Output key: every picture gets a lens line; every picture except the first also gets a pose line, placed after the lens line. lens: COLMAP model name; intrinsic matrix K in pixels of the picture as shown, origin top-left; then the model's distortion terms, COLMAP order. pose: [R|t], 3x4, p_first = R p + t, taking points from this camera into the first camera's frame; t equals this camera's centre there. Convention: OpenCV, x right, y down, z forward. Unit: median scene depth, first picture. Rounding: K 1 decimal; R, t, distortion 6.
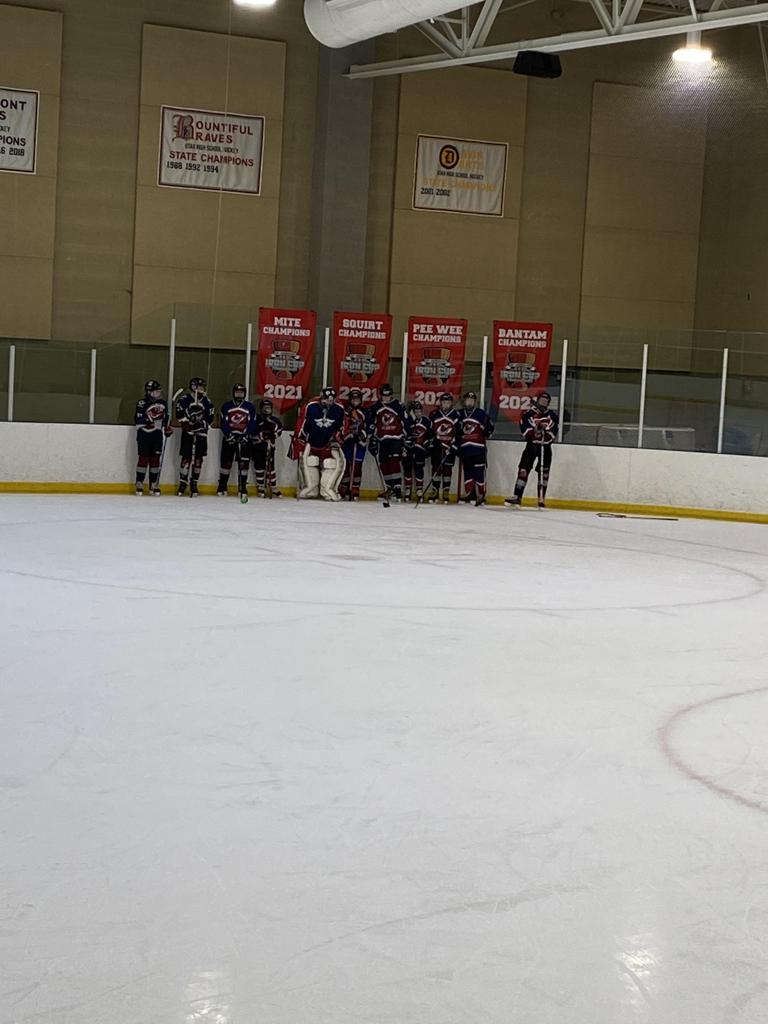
lens RADIAL K [[2301.6, 0, 414.1], [0, 2301.6, 500.5], [0, 0, 1]] dist [0.190103, 0.000000]
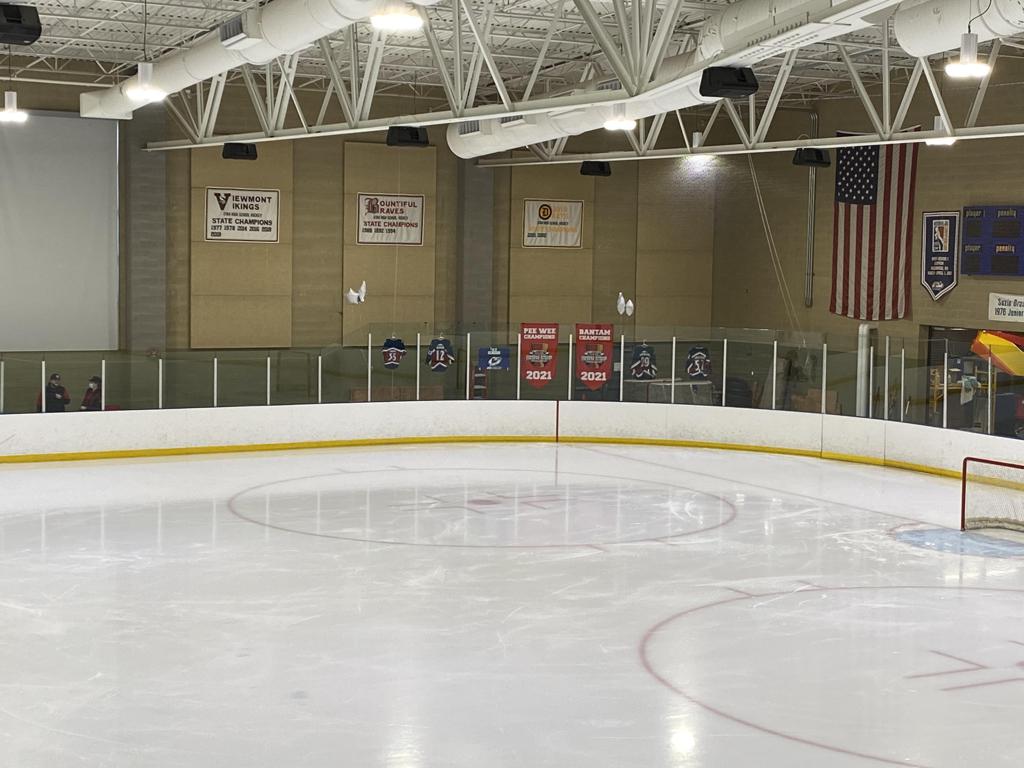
lens RADIAL K [[1714.9, 0, 517.4], [0, 1714.9, 379.6], [0, 0, 1]] dist [0.192367, 0.000000]
pose [[0.999262, -0.032813, -0.019946, 0.017155], [0.033031, 0.999397, 0.010680, -0.054271], [0.019584, -0.011331, 0.999744, -0.153867]]
